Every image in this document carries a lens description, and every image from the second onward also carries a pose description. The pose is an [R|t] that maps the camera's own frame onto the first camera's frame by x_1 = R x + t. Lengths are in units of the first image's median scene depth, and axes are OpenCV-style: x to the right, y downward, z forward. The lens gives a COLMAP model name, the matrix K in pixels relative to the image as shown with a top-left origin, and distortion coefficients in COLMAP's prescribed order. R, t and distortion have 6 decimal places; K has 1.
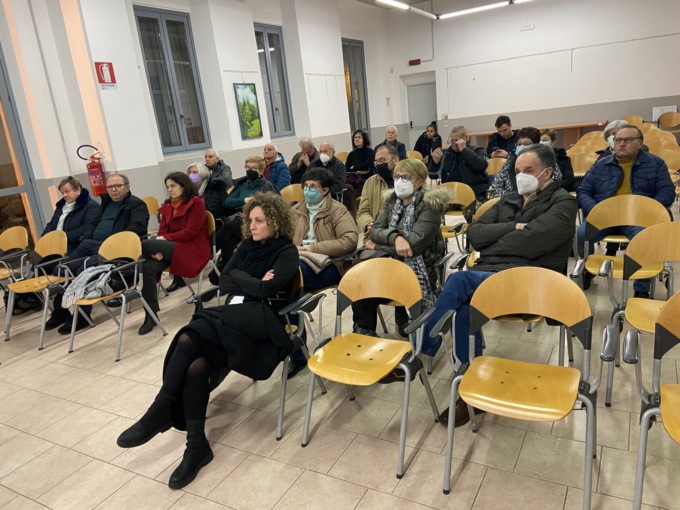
lens RADIAL K [[512.8, 0, 342.8], [0, 512.8, 265.6], [0, 0, 1]] dist [0.054542, -0.000600]
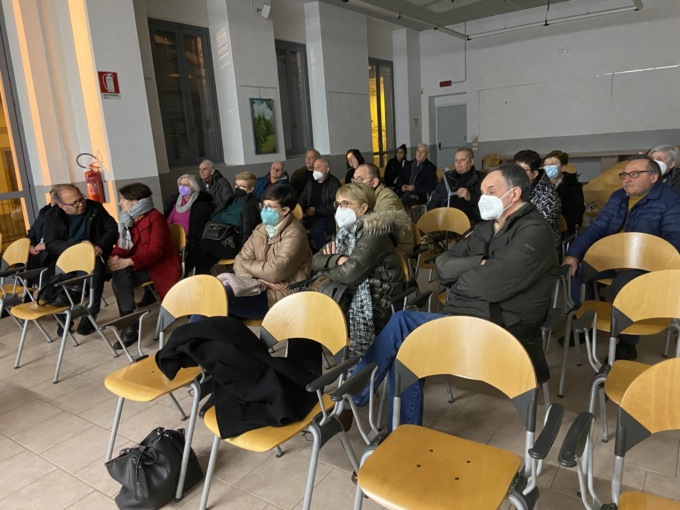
lens RADIAL K [[508.1, 0, 340.0], [0, 508.1, 255.0], [0, 0, 1]] dist [0.062514, -0.002629]
pose [[0.994538, 0.055314, -0.088510, 0.089587], [-0.059940, 0.996924, -0.050488, -0.017140], [0.085445, 0.055518, 0.994795, 0.072012]]
